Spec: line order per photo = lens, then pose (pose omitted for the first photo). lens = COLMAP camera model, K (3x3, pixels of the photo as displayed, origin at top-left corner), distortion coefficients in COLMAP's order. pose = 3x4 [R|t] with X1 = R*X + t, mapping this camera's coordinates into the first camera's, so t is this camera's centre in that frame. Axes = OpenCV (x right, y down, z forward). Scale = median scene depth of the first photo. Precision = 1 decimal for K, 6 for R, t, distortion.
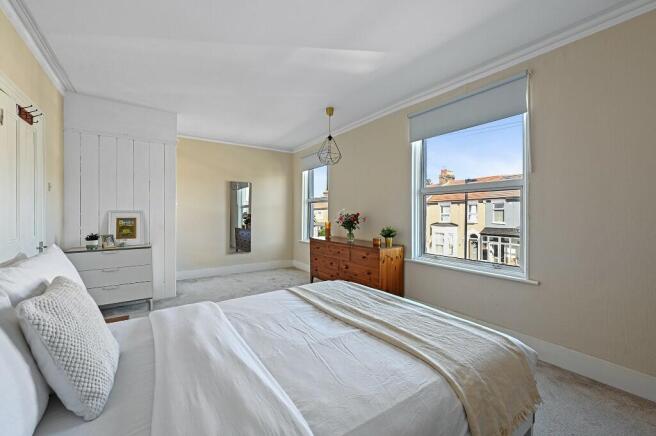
lens RADIAL K [[267.3, 0, 329.0], [0, 267.3, 221.4], [0, 0, 1]] dist [-0.001330, 0.000034]
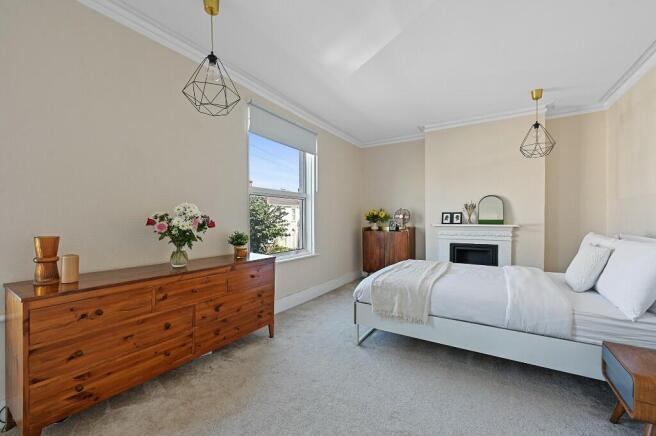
lens RADIAL K [[267.3, 0, 329.0], [0, 267.3, 221.4], [0, 0, 1]] dist [-0.001330, 0.000034]
pose [[-0.392388, -0.018737, 0.919609, -0.542680], [0.022726, 0.999290, 0.030057, -0.022736], [-0.919519, 0.032694, -0.391684, 1.012762]]
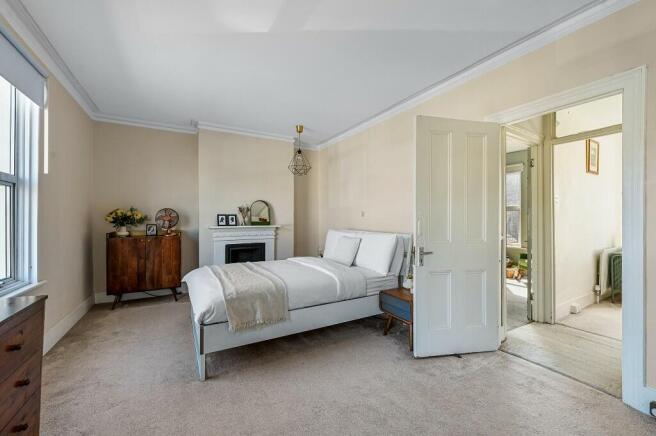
lens RADIAL K [[265.2, 0, 328.0], [0, 265.2, 218.0], [0, 0, 1]] dist [-0.000921, 0.000170]
pose [[-0.995397, -0.007565, 0.095537, -0.253770], [-0.005412, 0.999726, 0.022780, -0.028287], [-0.095683, 0.022159, -0.995165, 1.191011]]
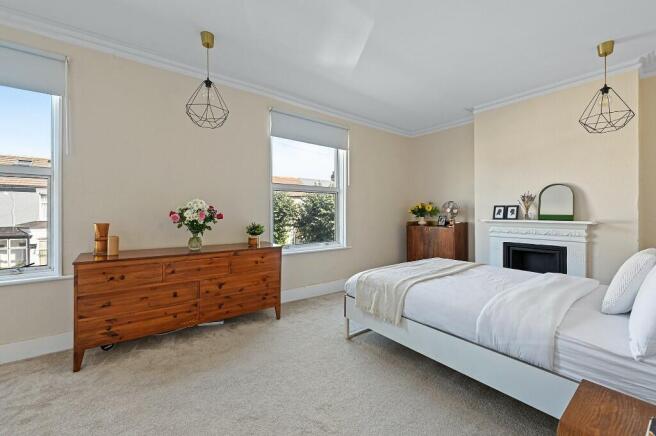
lens RADIAL K [[267.0, 0, 328.0], [0, 267.0, 211.6], [0, 0, 1]] dist [-0.001961, -0.000131]
pose [[-0.041913, -0.008484, 0.999085, -0.624881], [0.023474, 0.999680, 0.009474, -0.017188], [-0.998845, 0.023850, -0.041701, 0.763124]]
